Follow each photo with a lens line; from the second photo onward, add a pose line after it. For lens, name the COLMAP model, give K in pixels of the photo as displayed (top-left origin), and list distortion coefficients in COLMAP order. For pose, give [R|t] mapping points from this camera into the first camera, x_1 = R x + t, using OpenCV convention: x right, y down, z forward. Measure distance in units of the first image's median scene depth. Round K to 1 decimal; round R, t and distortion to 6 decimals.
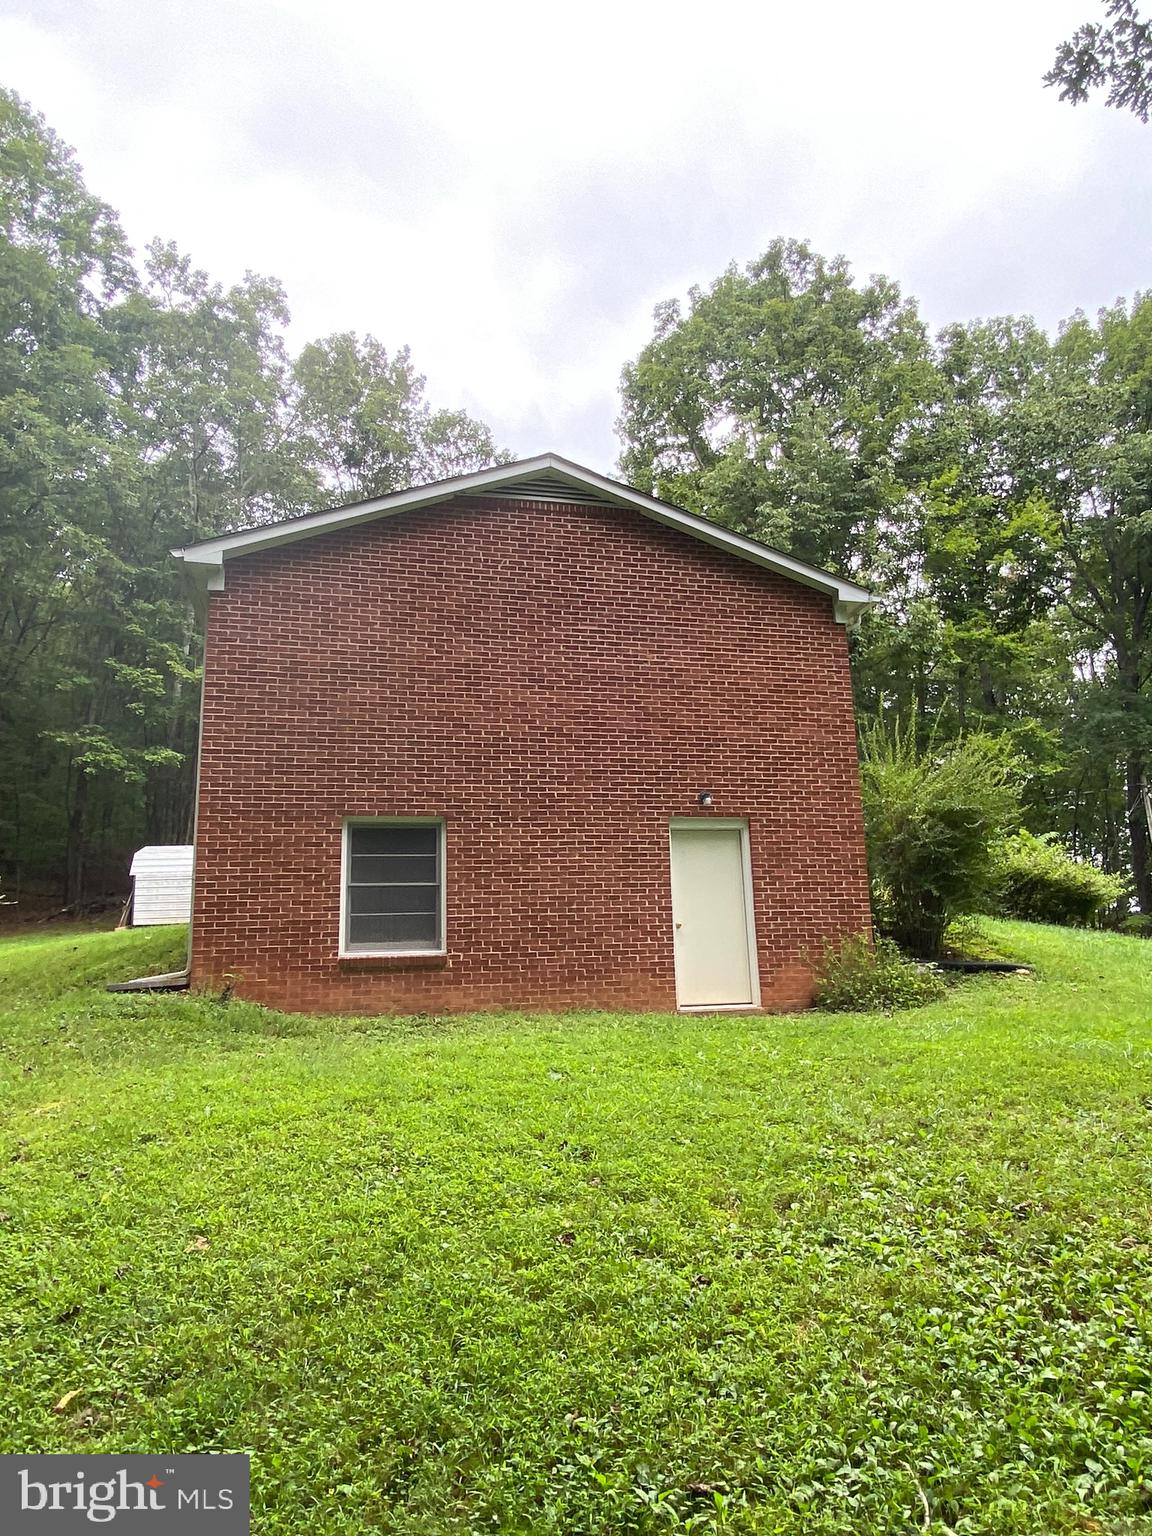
lens RADIAL K [[1189.9, 0, 576.0], [0, 1189.9, 768.0], [0, 0, 1]] dist [0.065713, -0.065578]
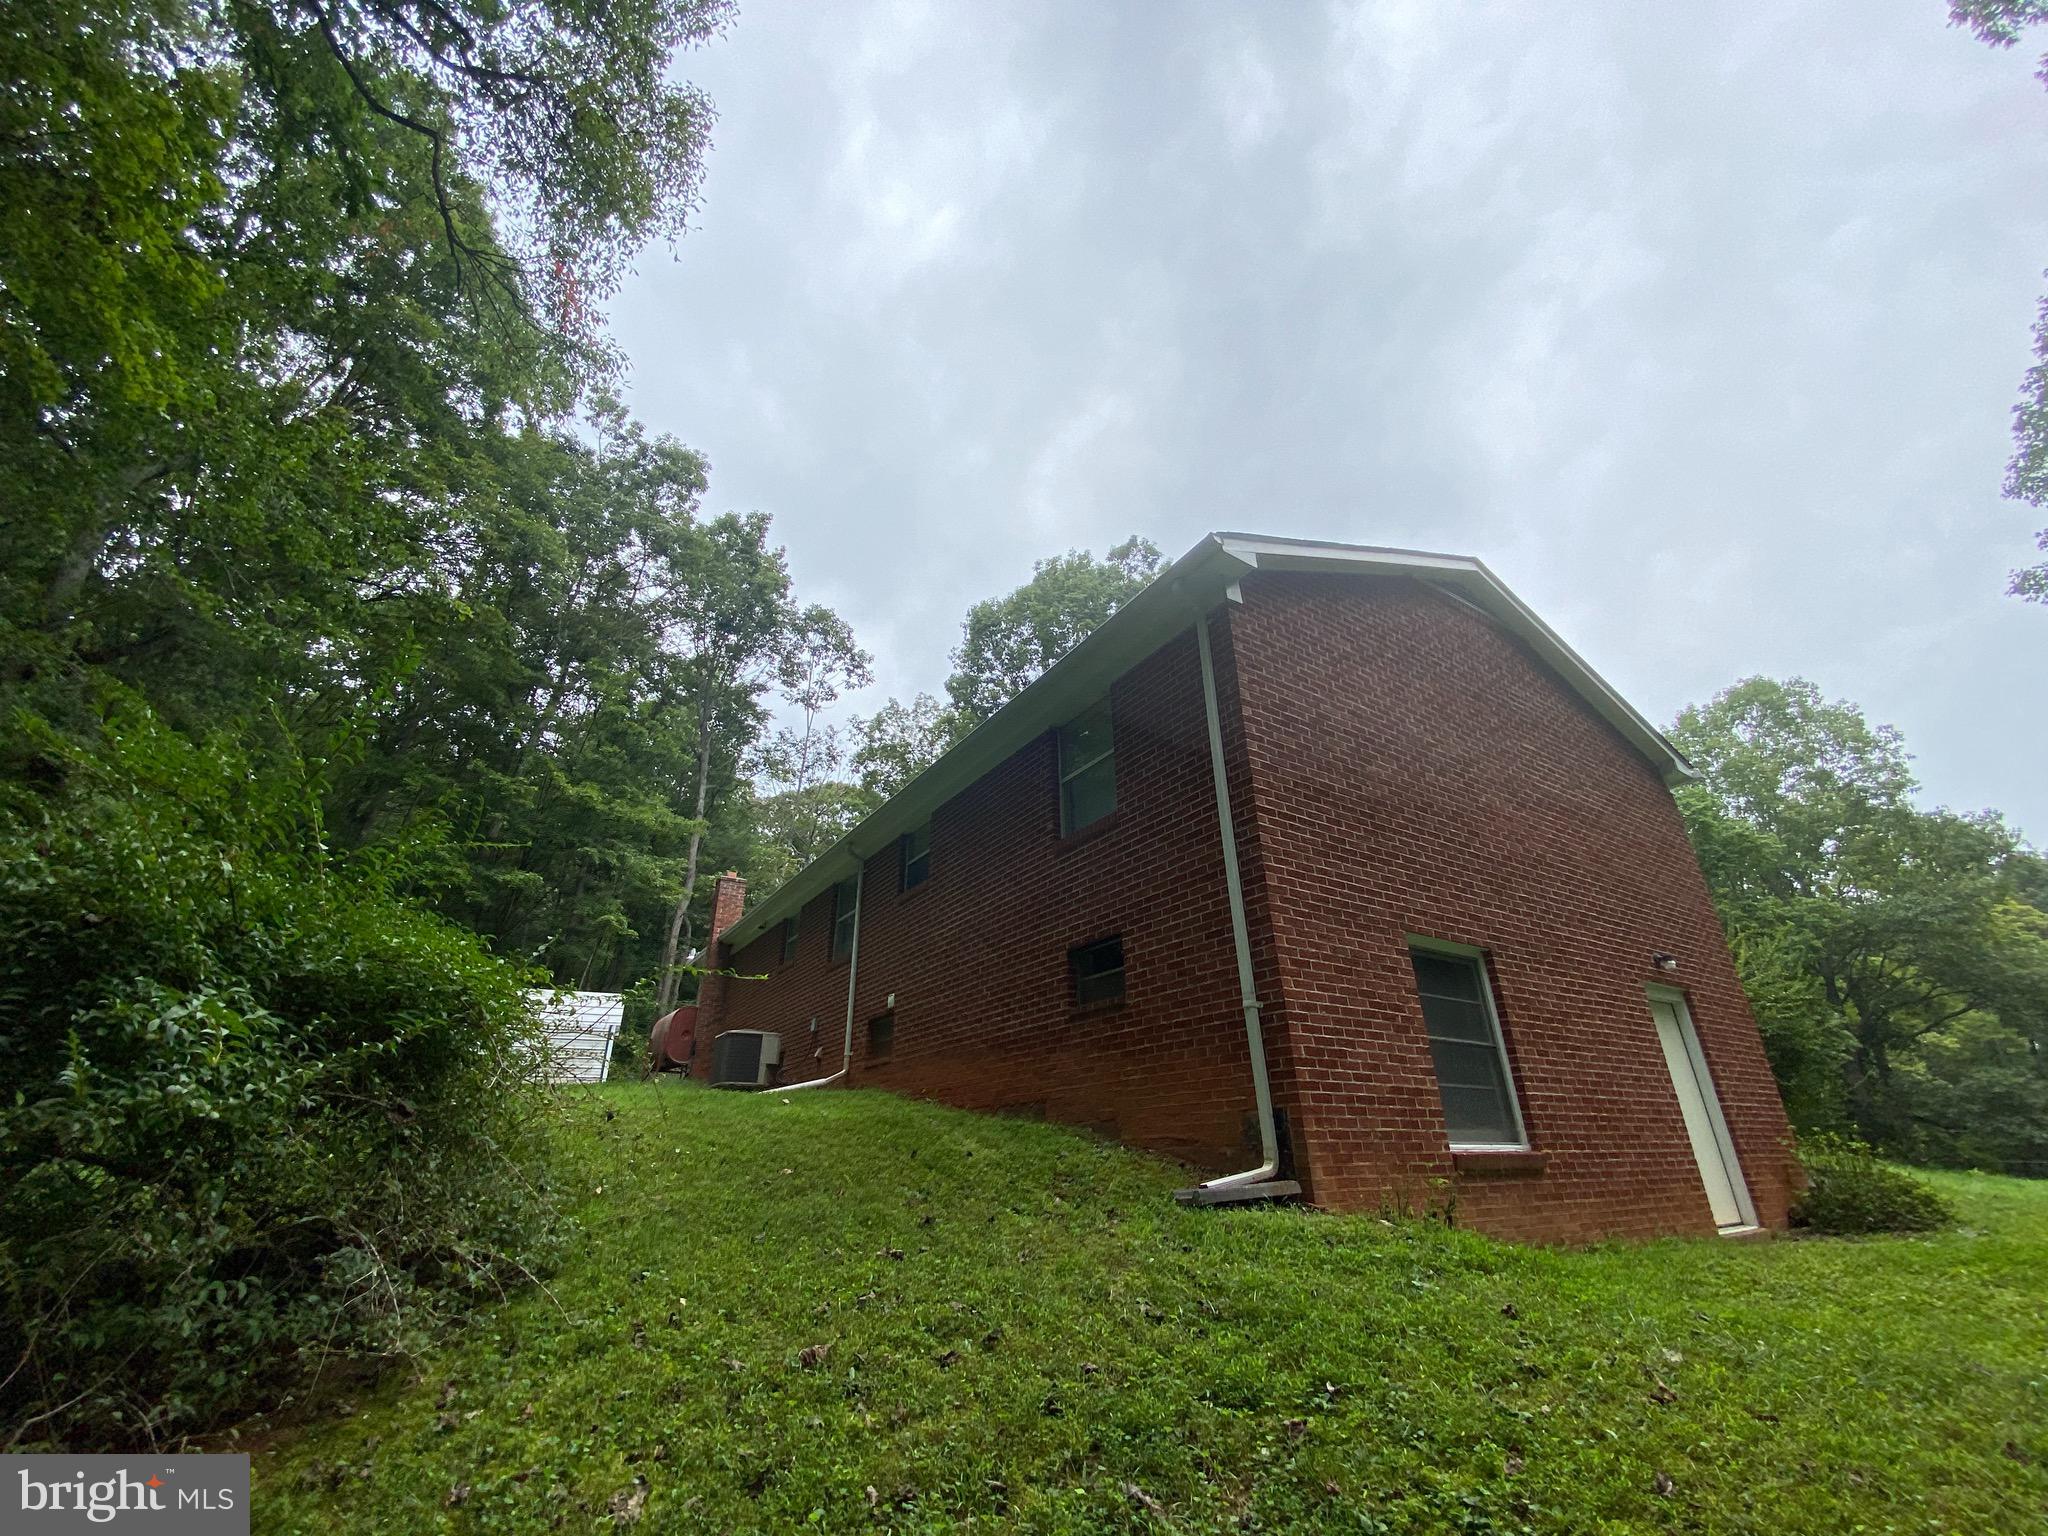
lens RADIAL K [[910.5, 0, 1020.9], [0, 910.5, 743.8], [0, 0, 1]] dist [0.022339, -0.000088]
pose [[0.921117, 0.179761, 0.345295, -0.600397], [-0.087593, 0.959960, -0.266091, 0.095714], [-0.379303, 0.214856, 0.899981, 0.572020]]
